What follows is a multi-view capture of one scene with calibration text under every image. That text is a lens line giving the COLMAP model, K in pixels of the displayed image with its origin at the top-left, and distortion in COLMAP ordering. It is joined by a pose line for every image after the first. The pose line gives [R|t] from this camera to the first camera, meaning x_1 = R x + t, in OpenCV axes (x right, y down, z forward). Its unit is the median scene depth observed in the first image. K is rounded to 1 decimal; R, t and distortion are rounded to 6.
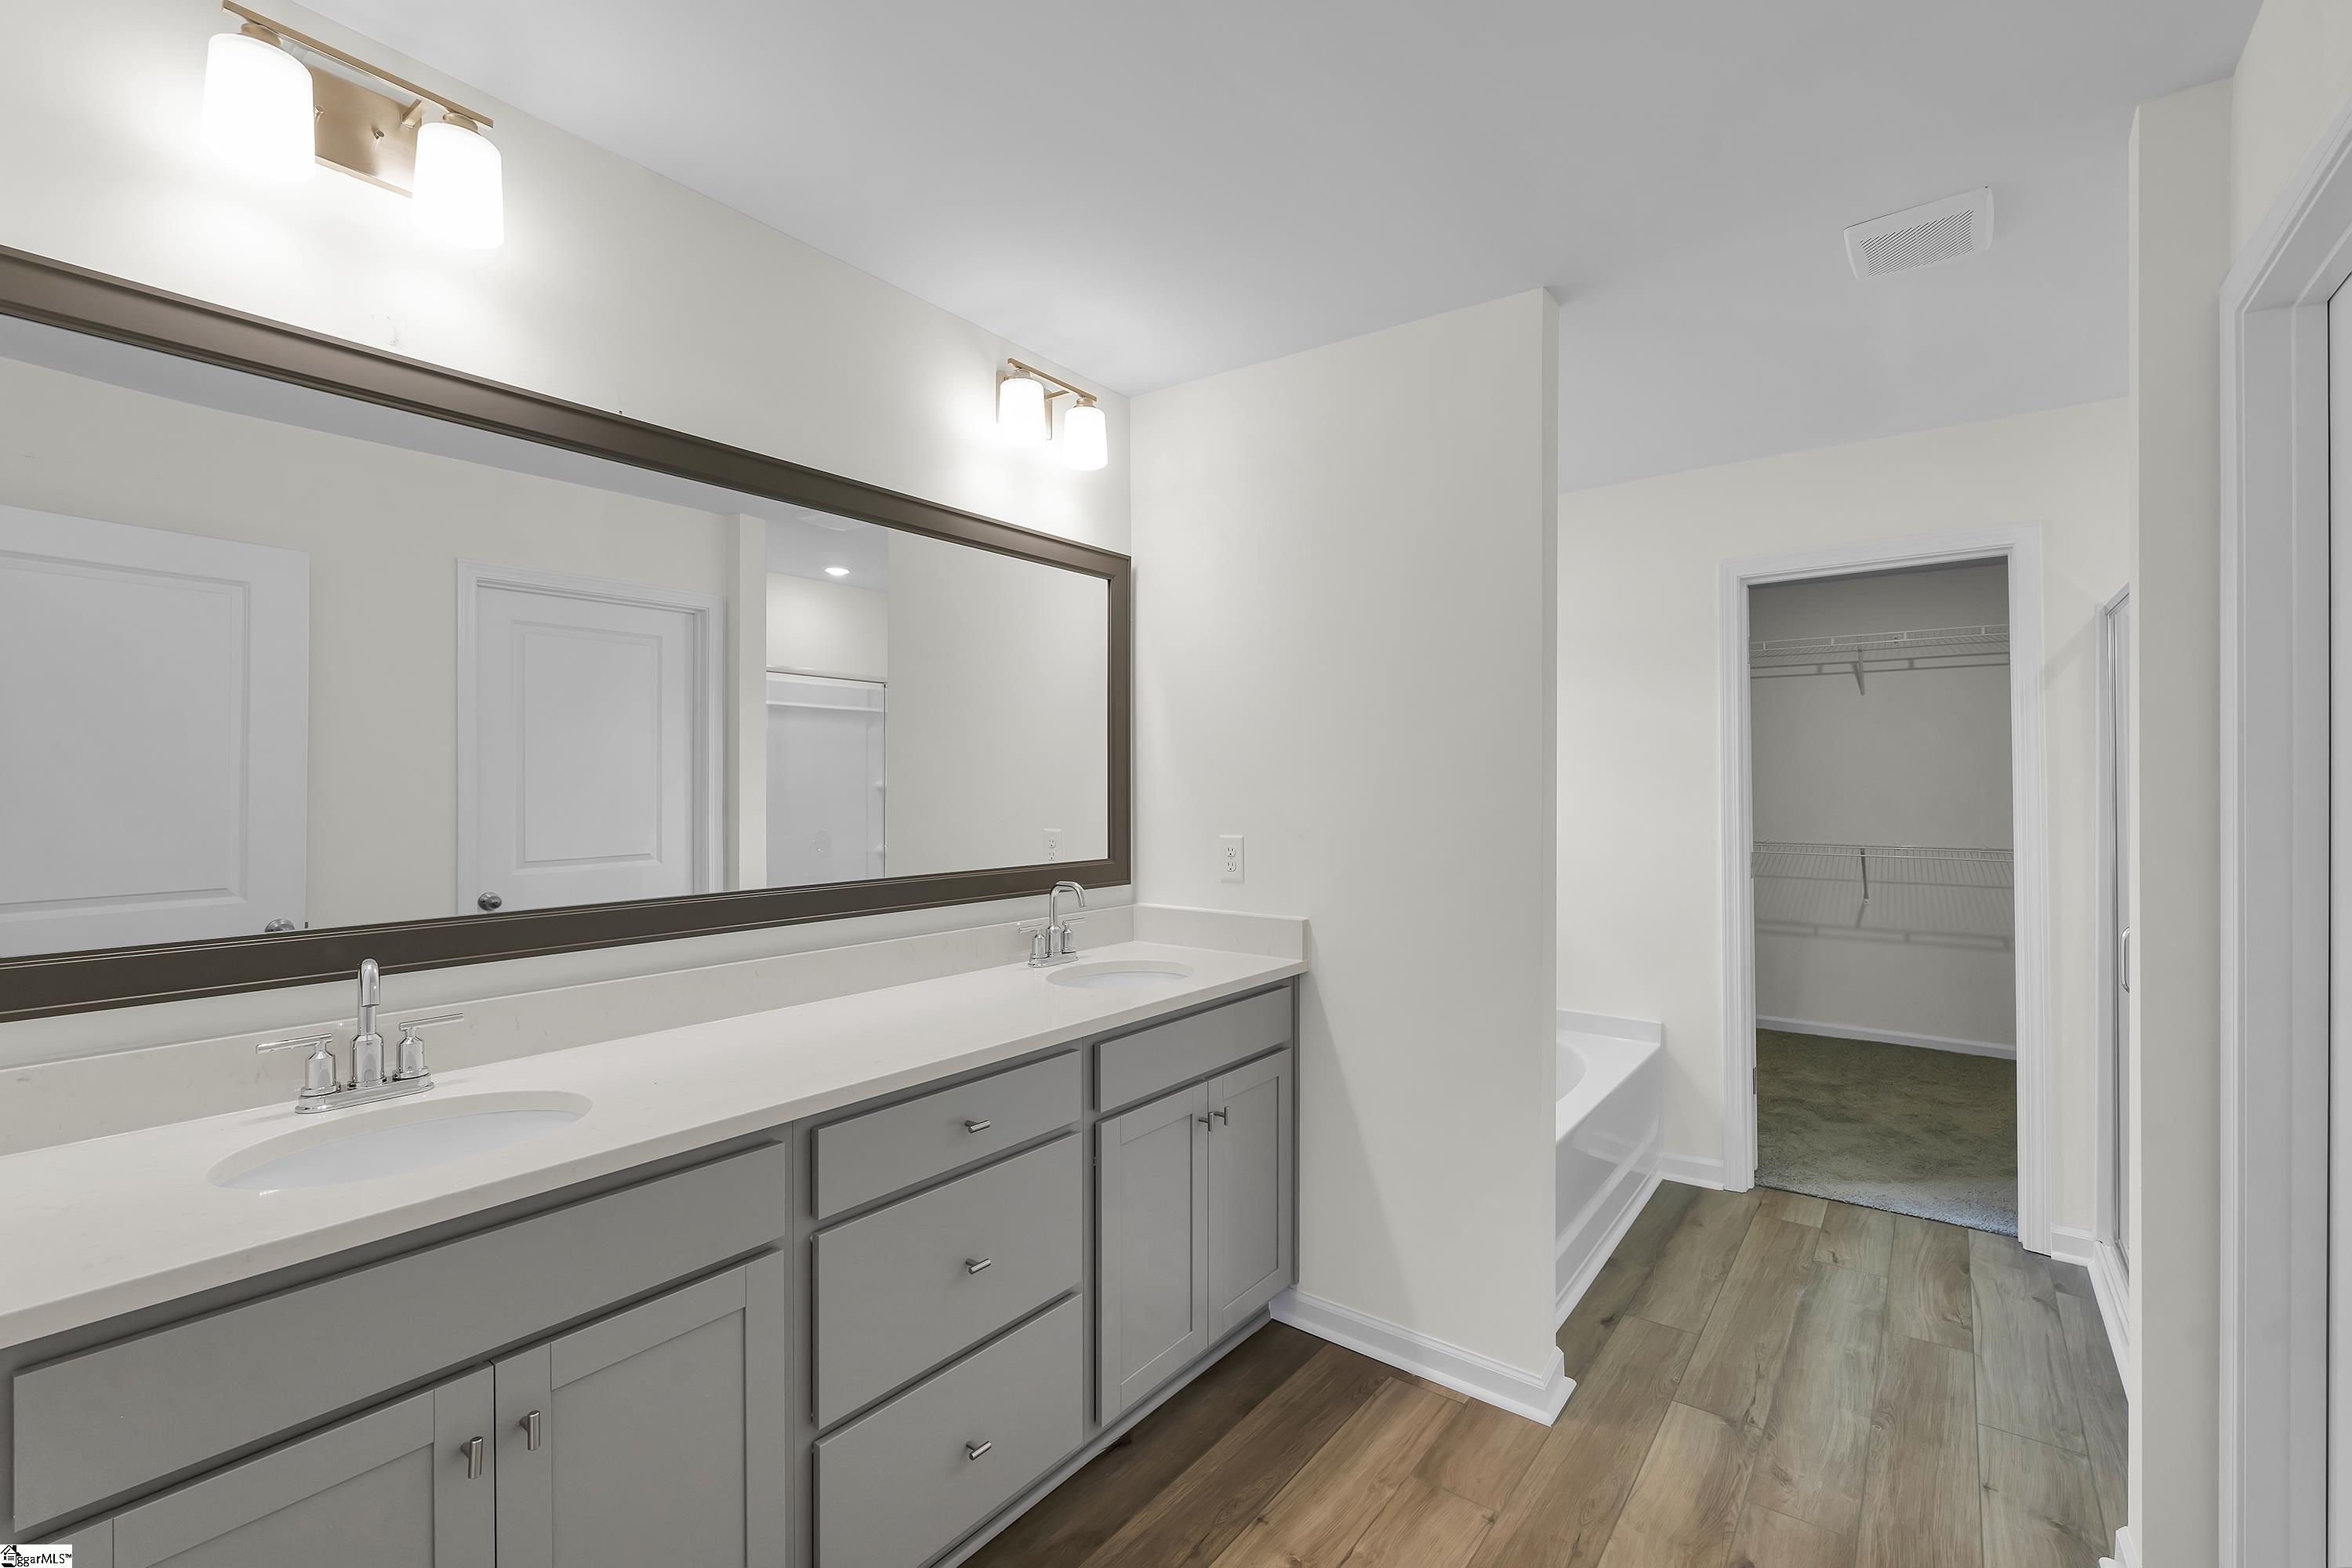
lens RADIAL K [[1017.0, 0, 1178.4], [0, 1017.0, 791.7], [0, 0, 1]] dist [-0.001564, 0.000082]
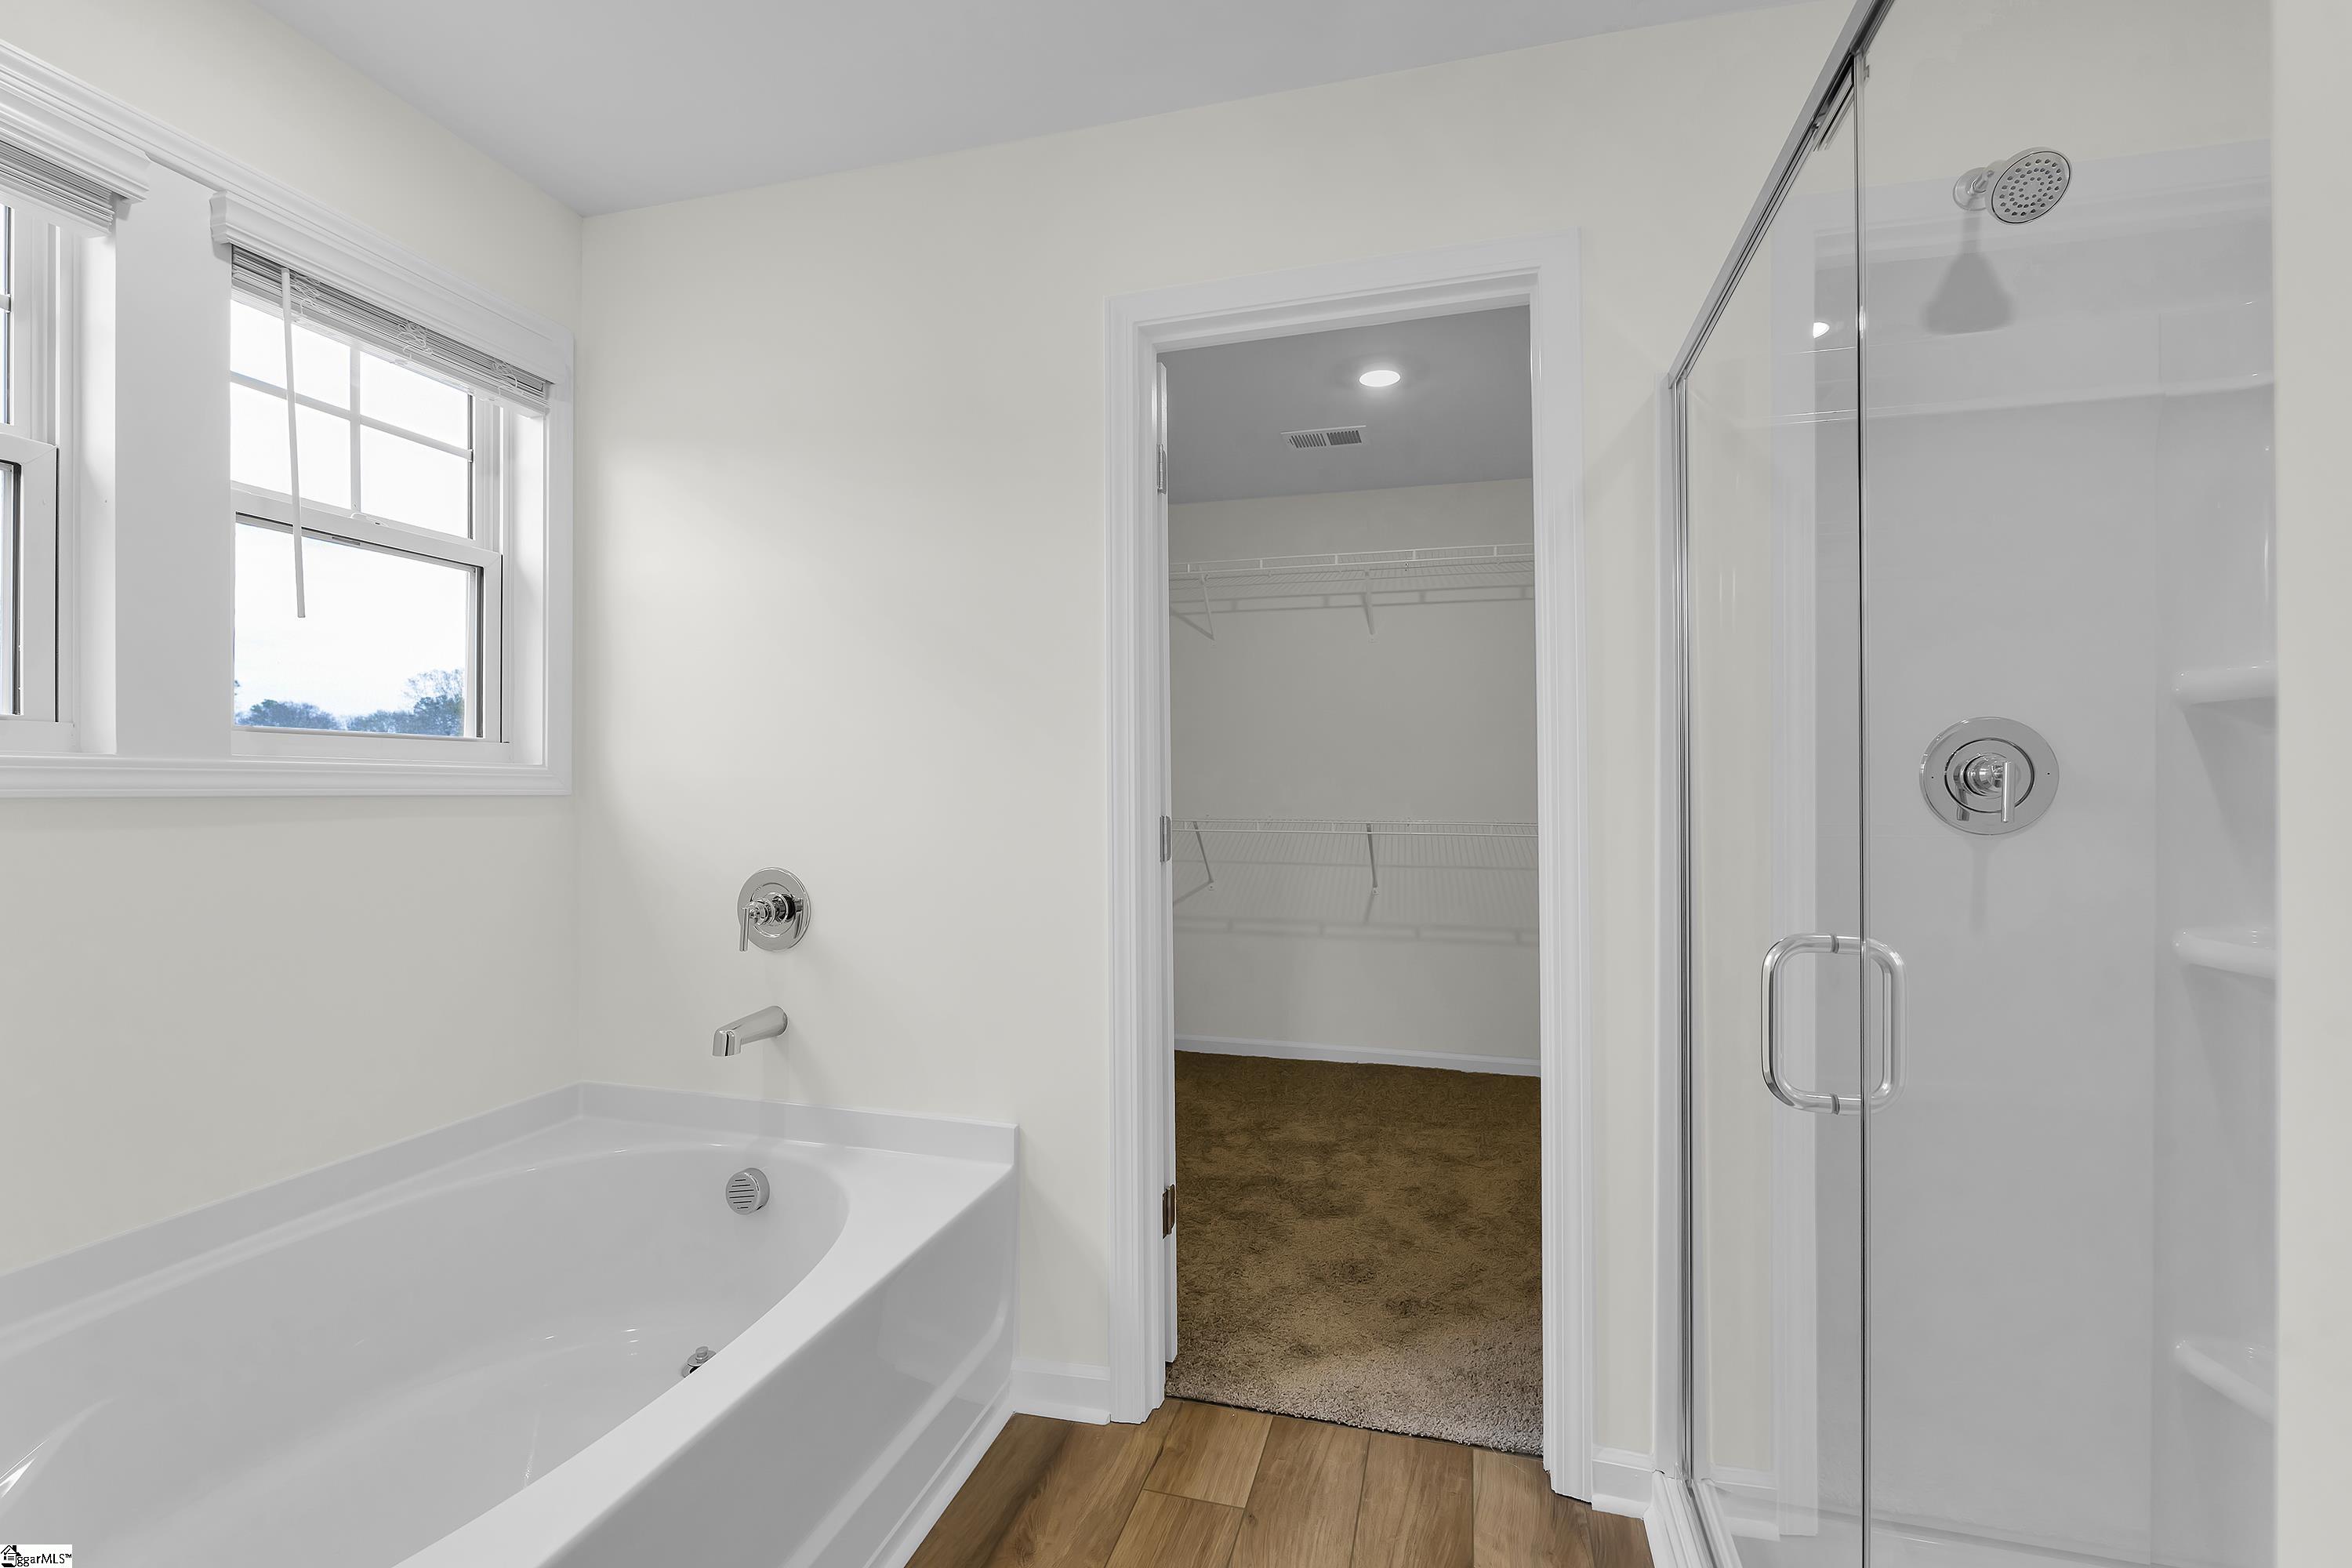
lens RADIAL K [[1017.0, 0, 1172.6], [0, 1017.0, 785.8], [0, 0, 1]] dist [-0.001564, 0.000082]
pose [[0.934739, 0.005334, 0.355294, 0.357354], [-0.002839, 0.999968, -0.007543, 0.046806], [-0.355322, 0.006042, 0.934724, 0.451204]]
